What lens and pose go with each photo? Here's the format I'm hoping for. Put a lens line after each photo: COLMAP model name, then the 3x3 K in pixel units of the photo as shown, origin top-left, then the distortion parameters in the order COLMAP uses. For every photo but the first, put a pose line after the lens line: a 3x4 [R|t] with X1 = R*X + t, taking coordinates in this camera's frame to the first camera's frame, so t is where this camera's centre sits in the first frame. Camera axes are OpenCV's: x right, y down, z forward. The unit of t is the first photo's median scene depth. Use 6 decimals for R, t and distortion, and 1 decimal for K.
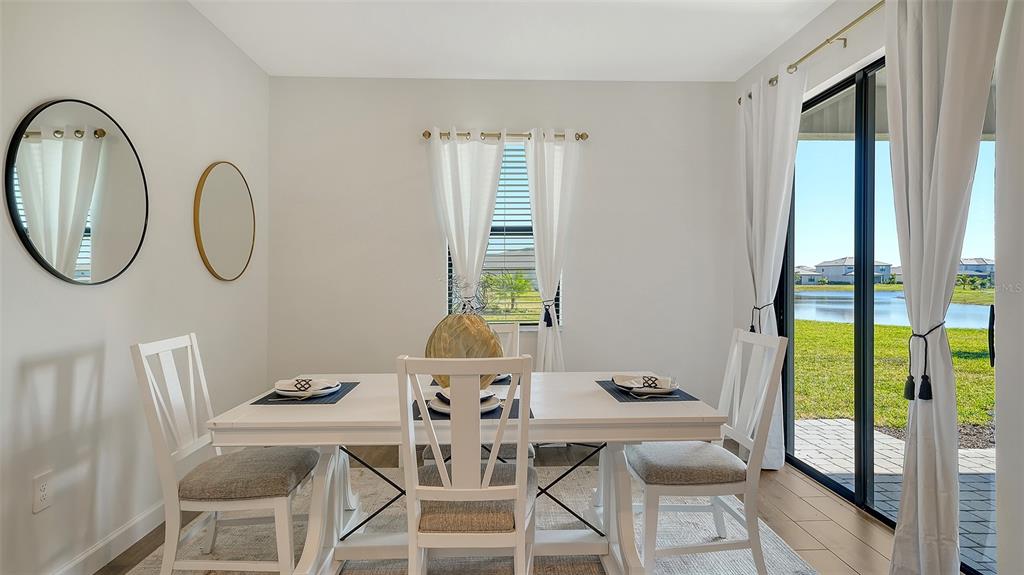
lens RADIAL K [[543.4, 0, 494.4], [0, 543.4, 308.3], [0, 0, 1]] dist [0.005820, -0.000042]
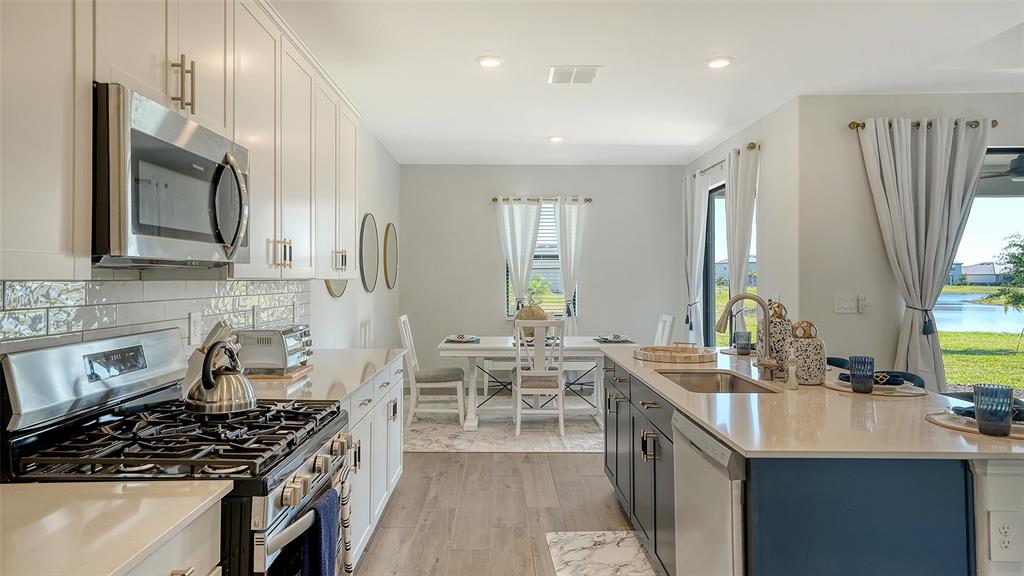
lens RADIAL K [[639.3, 0, 495.7], [0, 639.3, 258.3], [0, 0, 1]] dist [0.024485, 0.000348]
pose [[0.999955, 0.002704, -0.009111, -0.102813], [-0.003455, 0.996504, -0.083473, 0.020818], [0.008854, 0.083501, 0.996468, -0.922449]]
